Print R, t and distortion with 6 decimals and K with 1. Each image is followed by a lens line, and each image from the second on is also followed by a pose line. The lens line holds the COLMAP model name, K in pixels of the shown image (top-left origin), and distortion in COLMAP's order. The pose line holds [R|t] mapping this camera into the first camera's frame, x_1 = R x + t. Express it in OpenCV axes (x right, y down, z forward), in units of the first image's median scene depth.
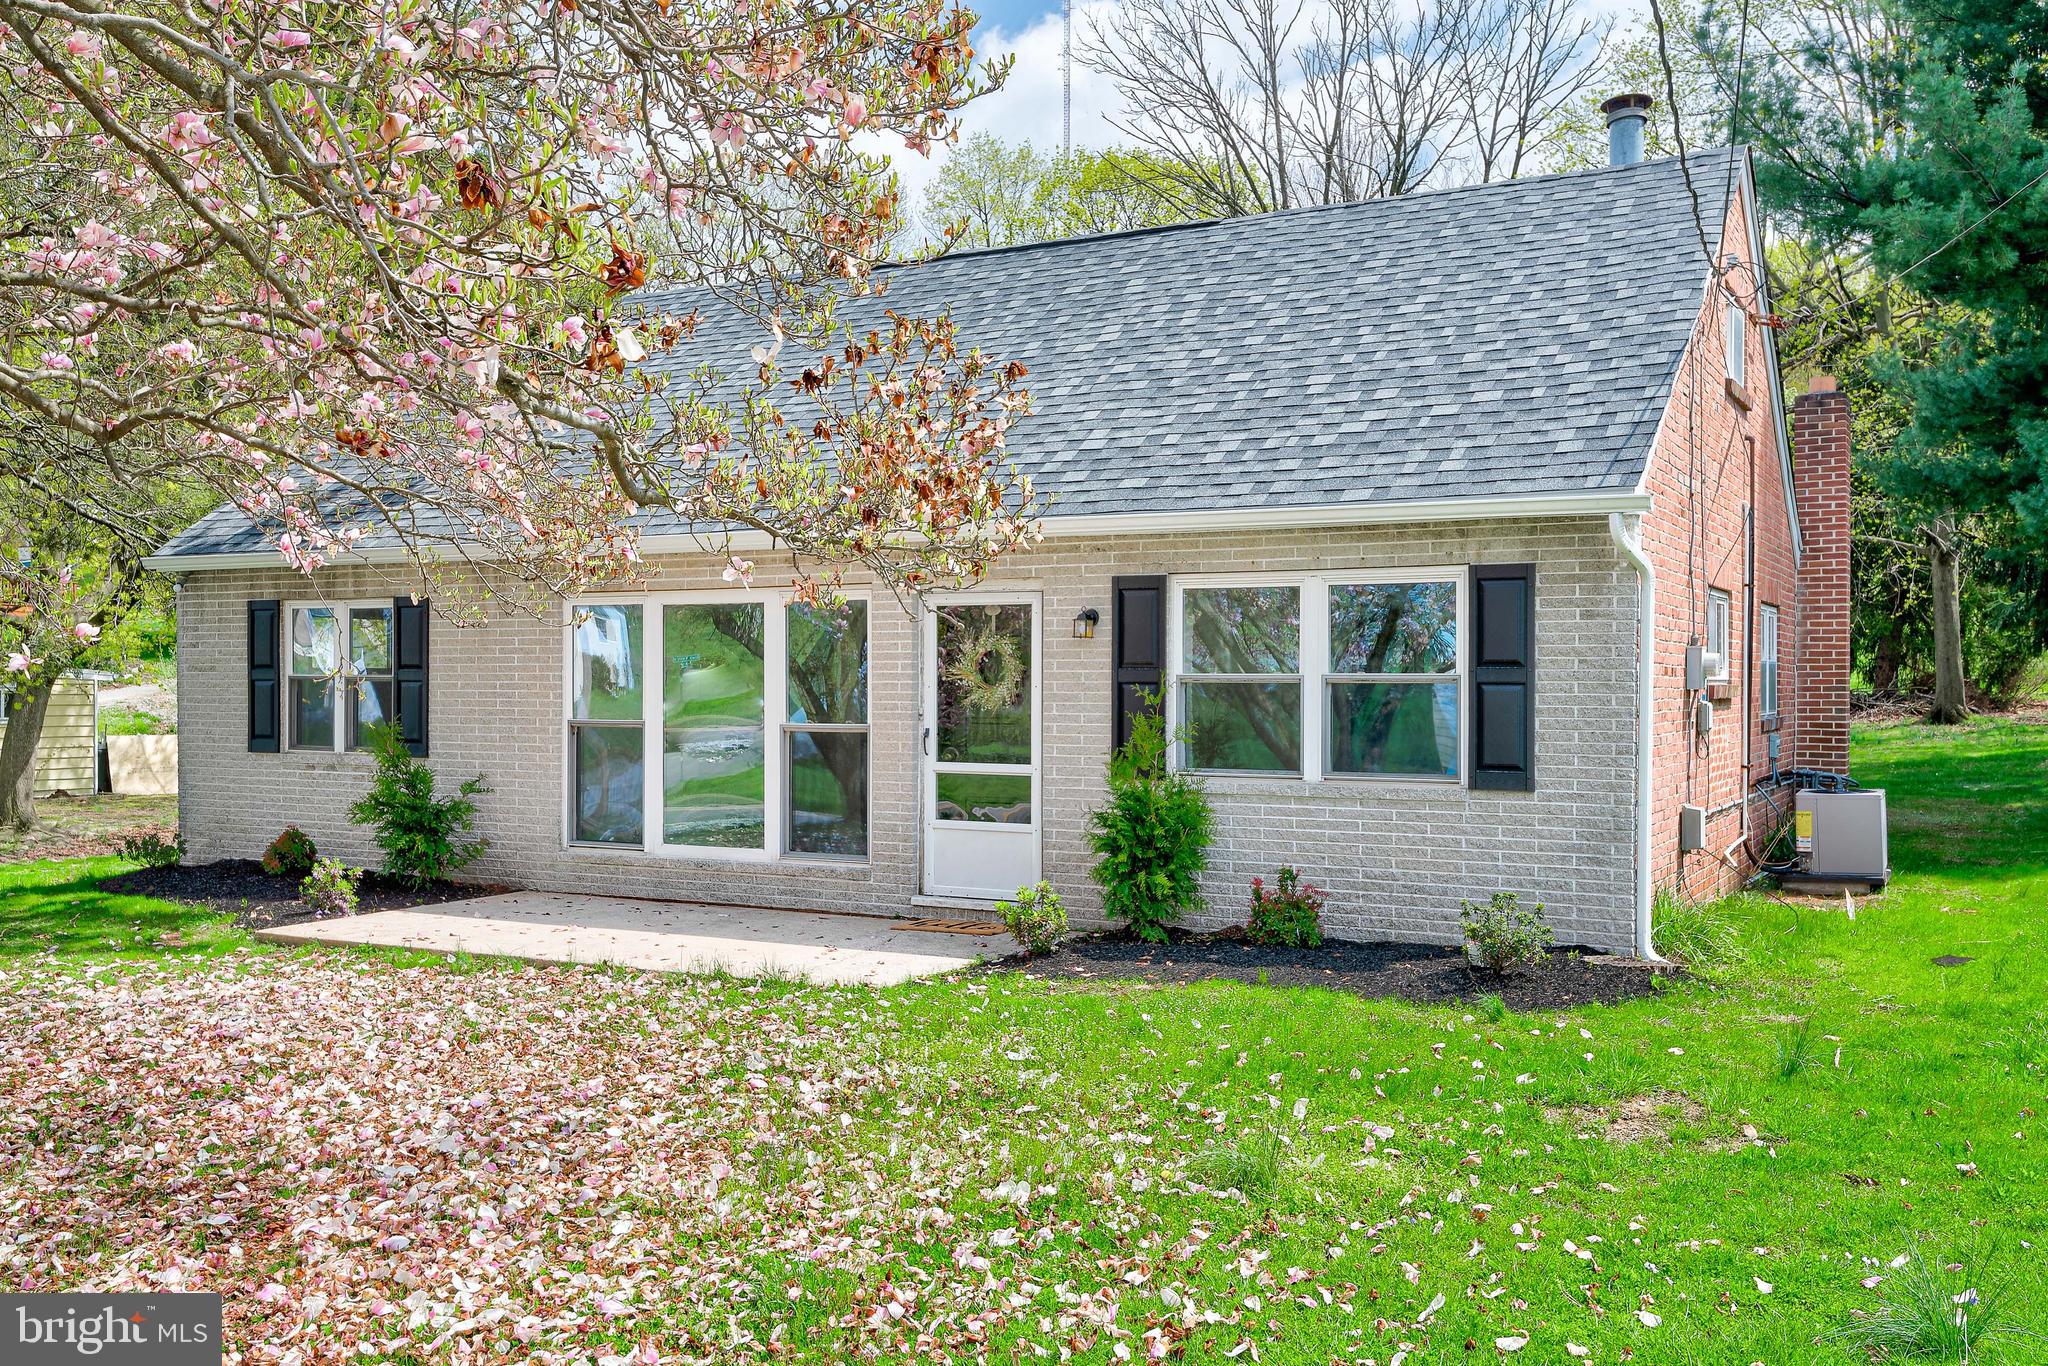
lens RADIAL K [[1794.1, 0, 1022.1], [0, 1794.1, 689.1], [0, 0, 1]] dist [0.024001, -0.004652]
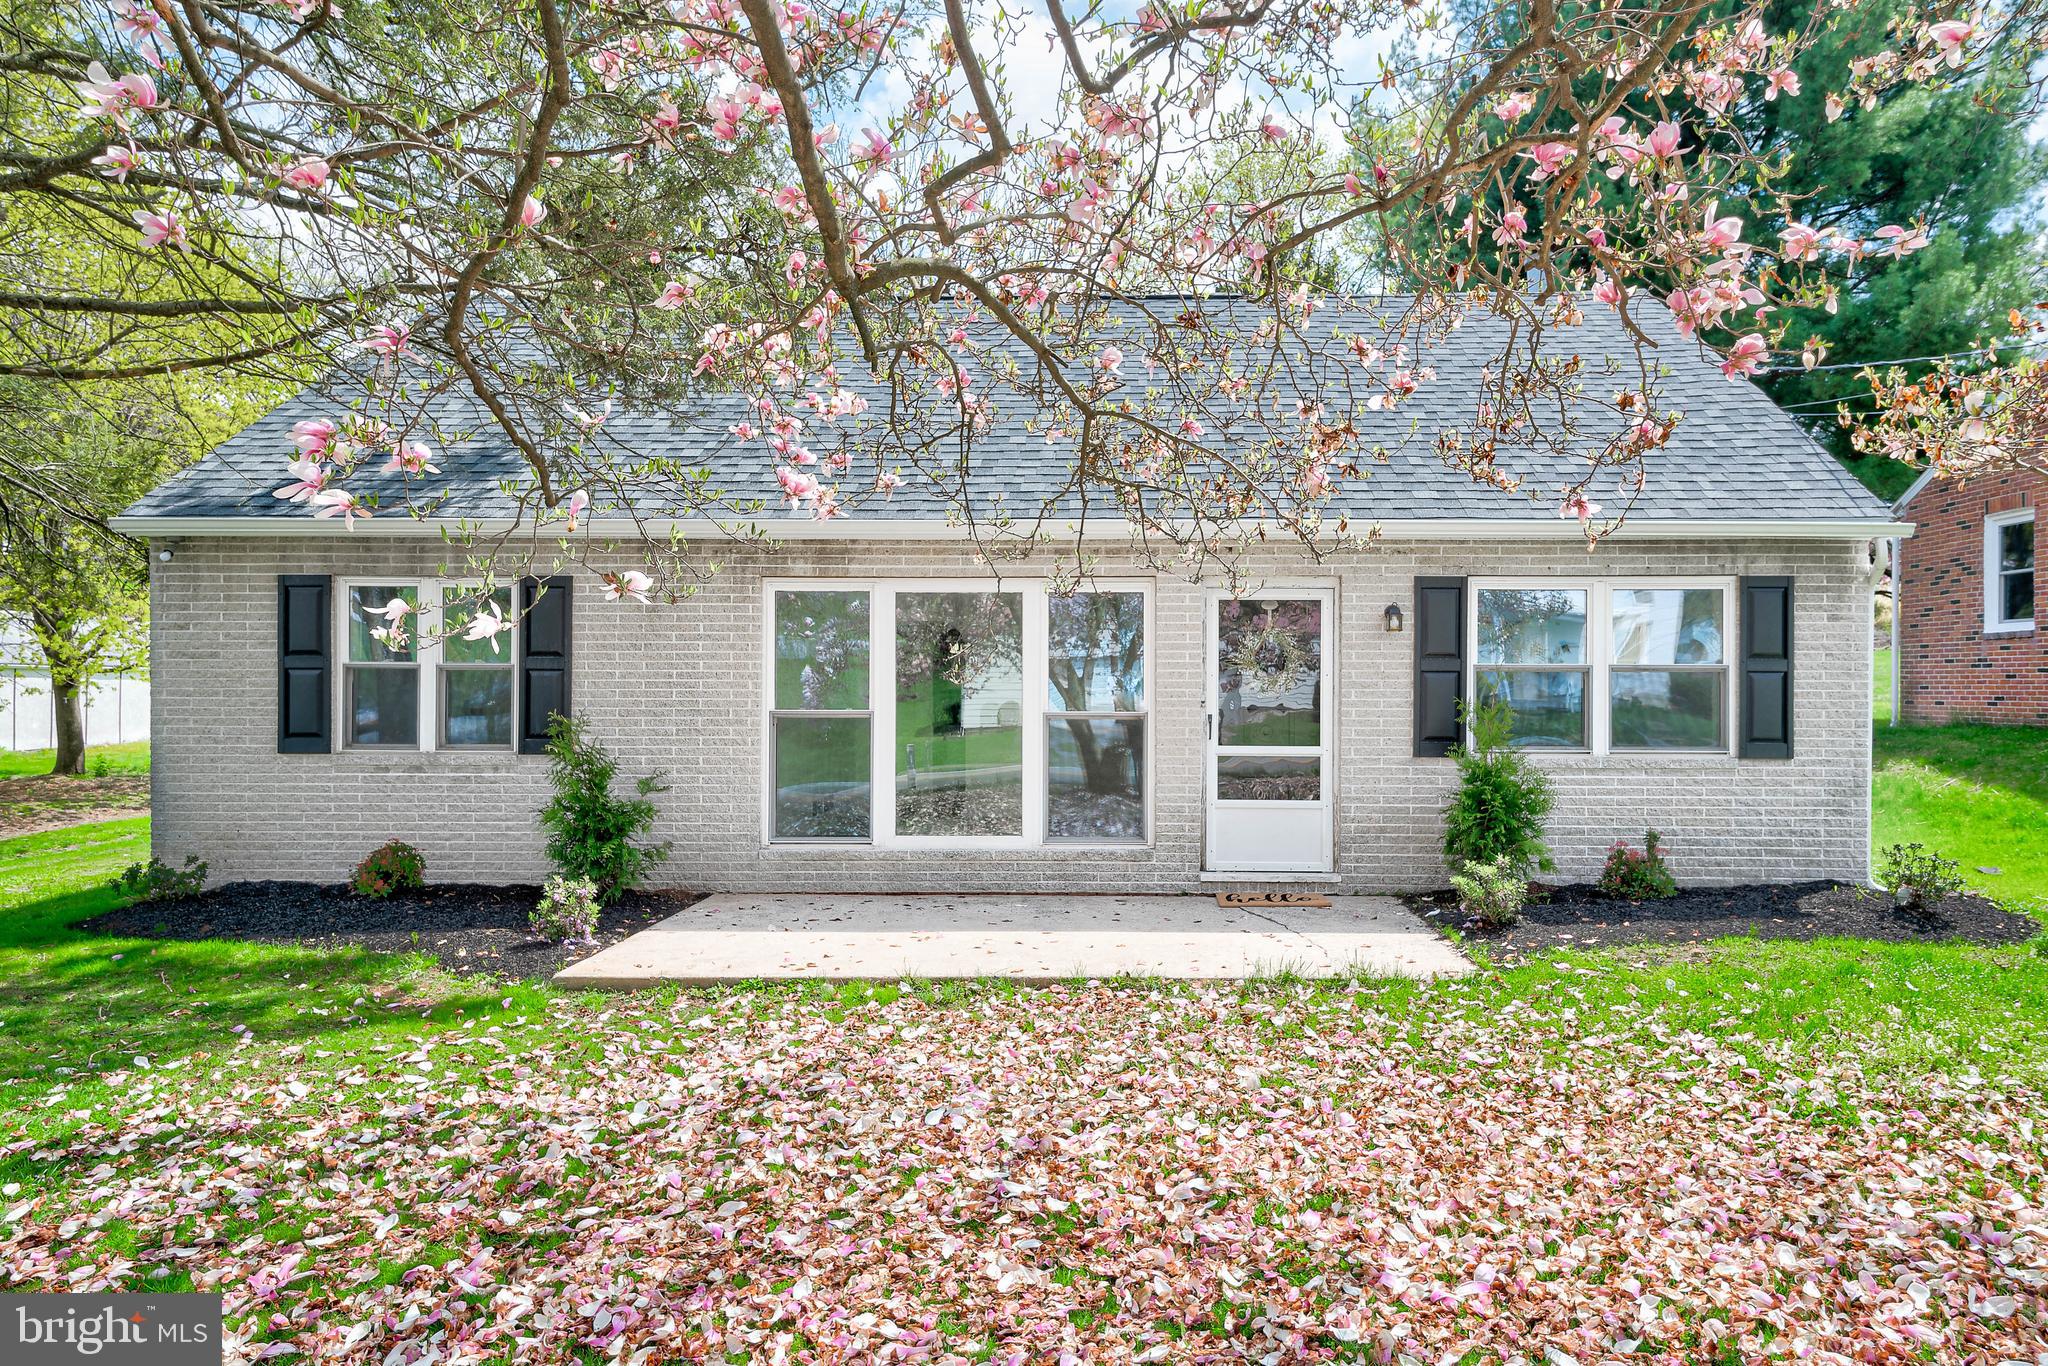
lens RADIAL K [[1257.3, 0, 1024.6], [0, 1257.3, 674.0], [0, 0, 1]] dist [0.015046, 0.000638]
pose [[0.885602, -0.000502, 0.464446, -0.499345], [0.001611, 0.999997, -0.001990, -0.000690], [-0.464443, 0.002510, 0.885599, 0.393612]]
